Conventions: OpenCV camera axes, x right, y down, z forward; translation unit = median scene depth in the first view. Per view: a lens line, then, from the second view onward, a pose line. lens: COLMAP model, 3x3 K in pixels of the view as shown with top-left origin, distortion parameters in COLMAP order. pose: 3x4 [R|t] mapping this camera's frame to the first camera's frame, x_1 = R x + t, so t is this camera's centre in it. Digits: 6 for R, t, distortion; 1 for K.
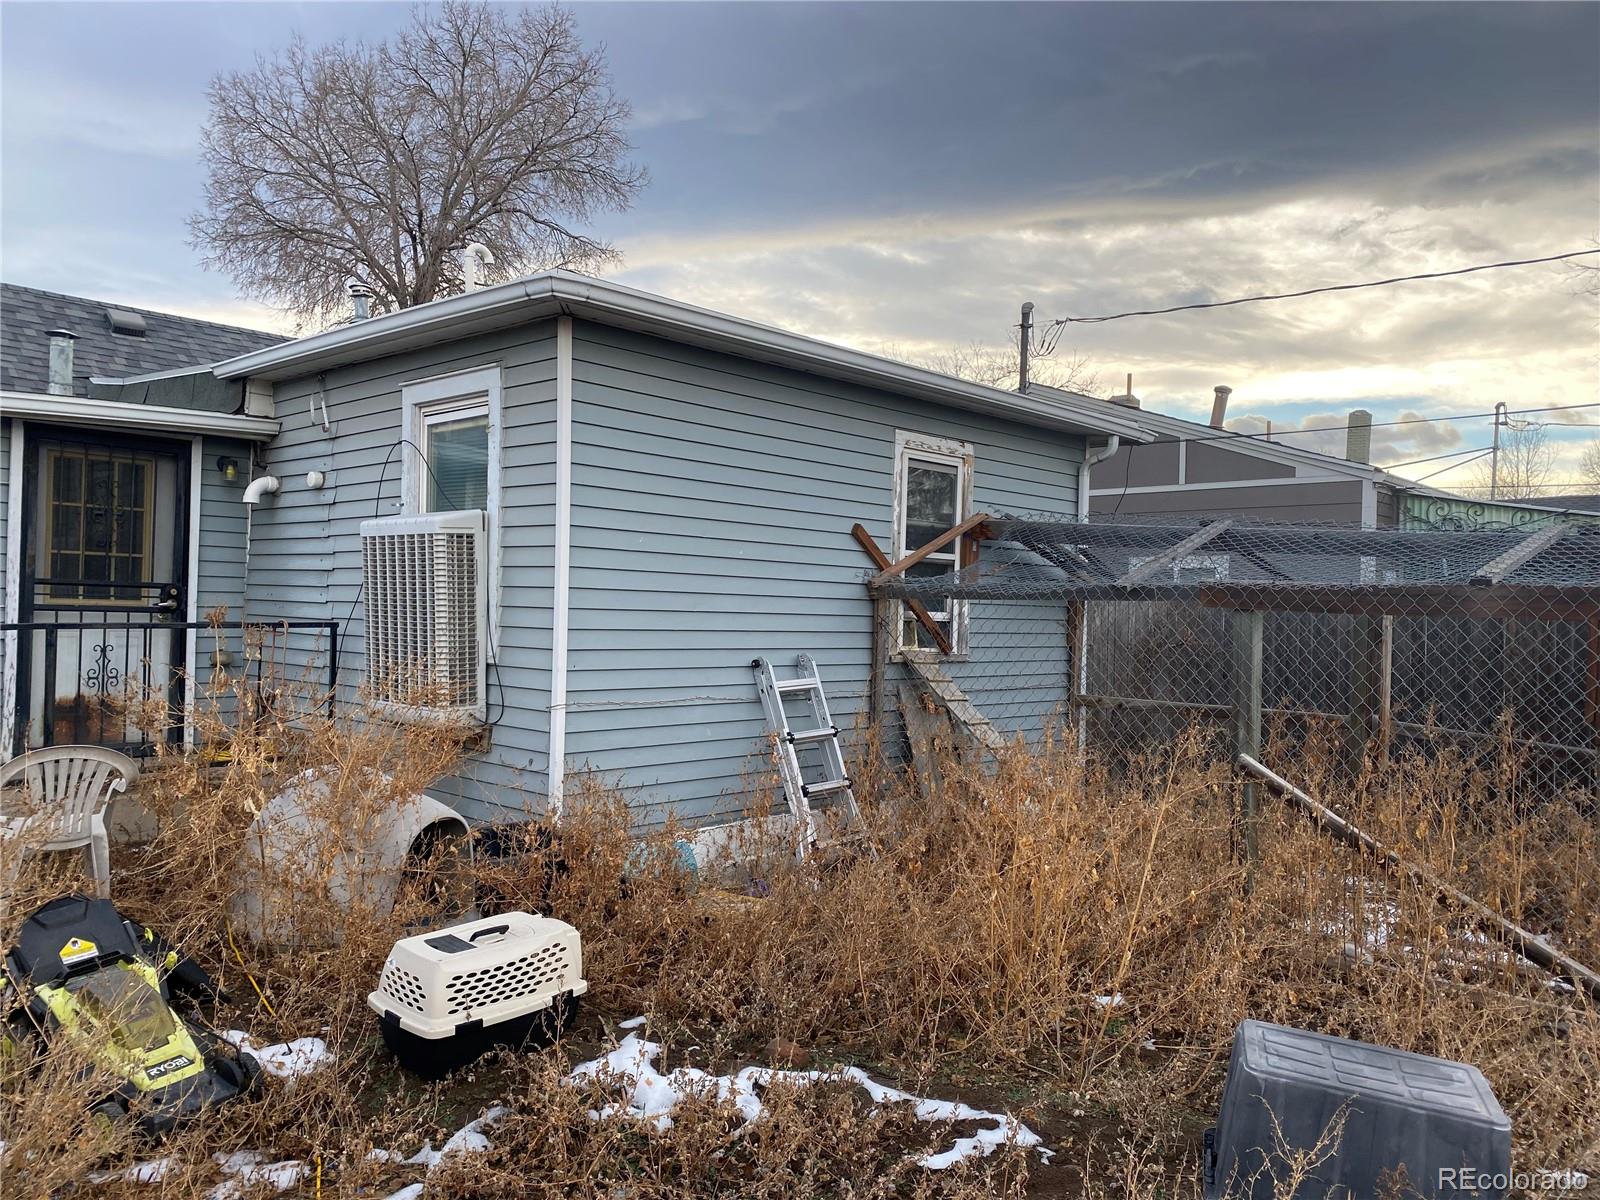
lens RADIAL K [[1216.8, 0, 799.6], [0, 1216.8, 603.7], [0, 0, 1]] dist [0.033296, -0.022737]
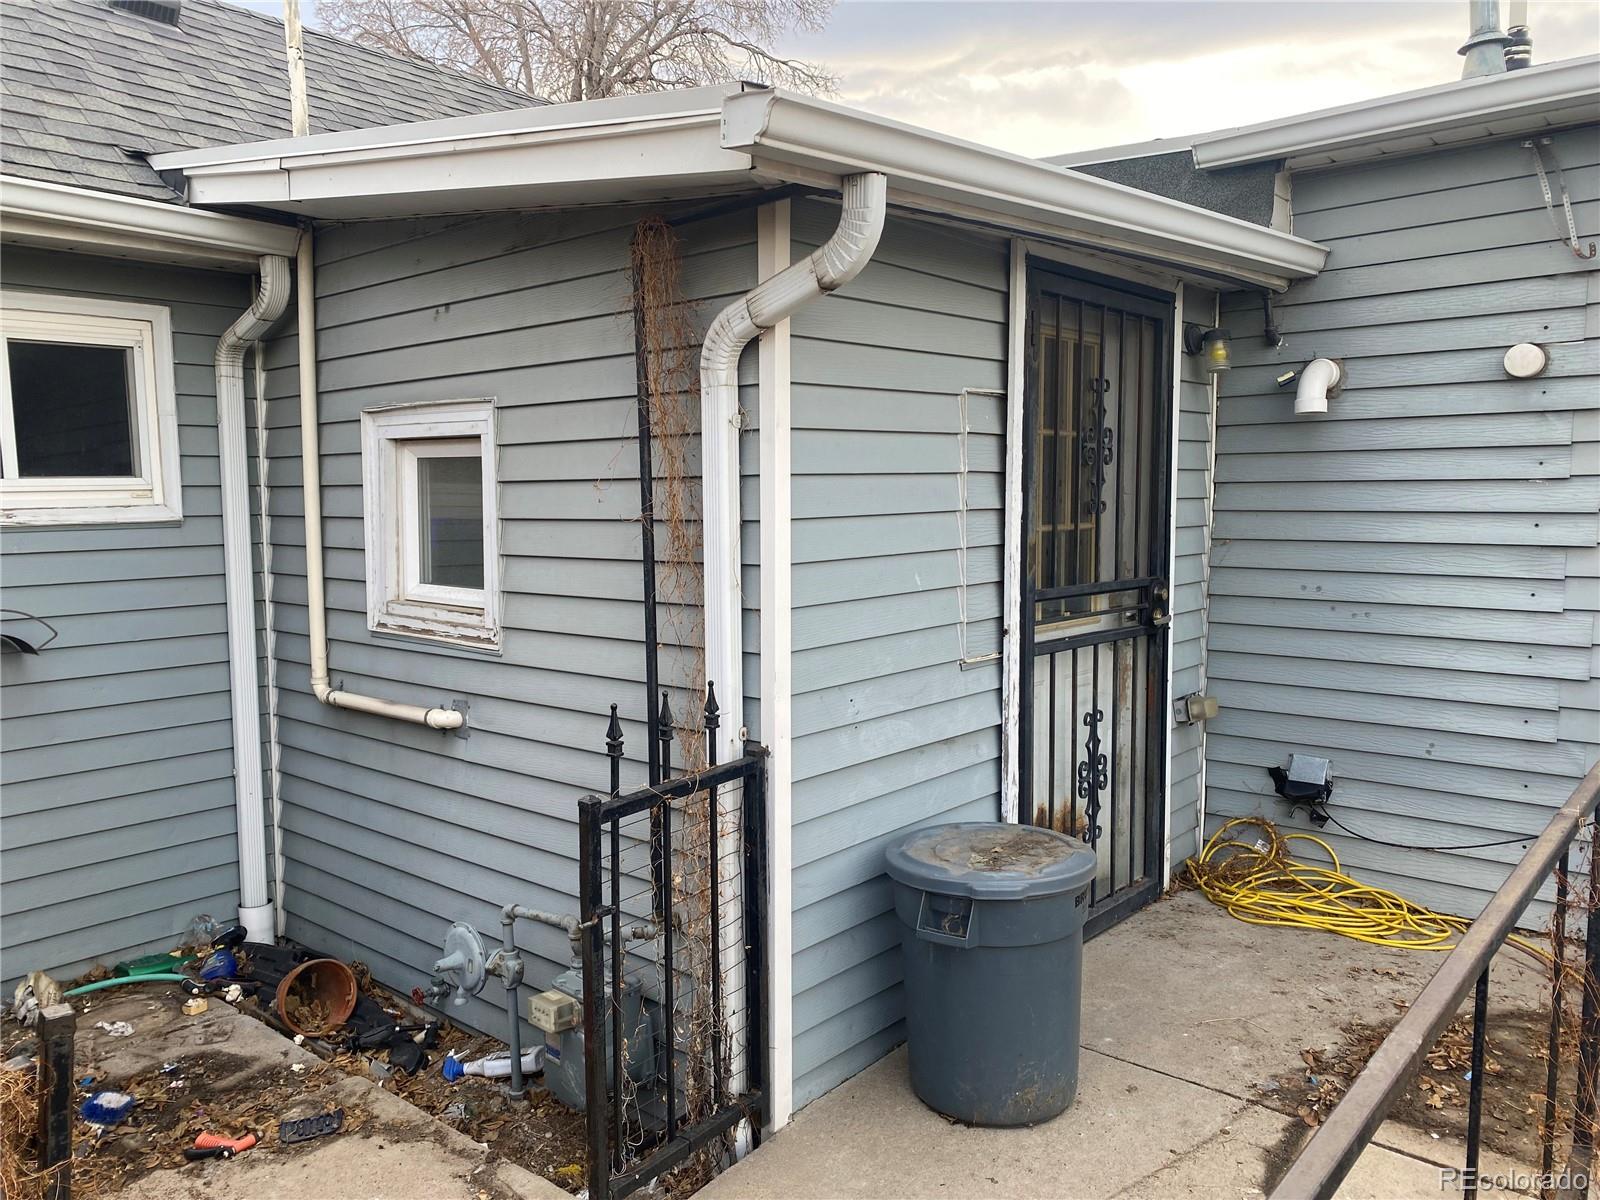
lens RADIAL K [[1216.8, 0, 800.3], [0, 1216.8, 603.5], [0, 0, 1]] dist [0.033296, -0.022737]
pose [[0.998668, -0.038209, 0.034672, -0.737784], [0.034760, 0.994856, 0.095154, -0.064804], [-0.038130, -0.093822, 0.994859, 0.539782]]
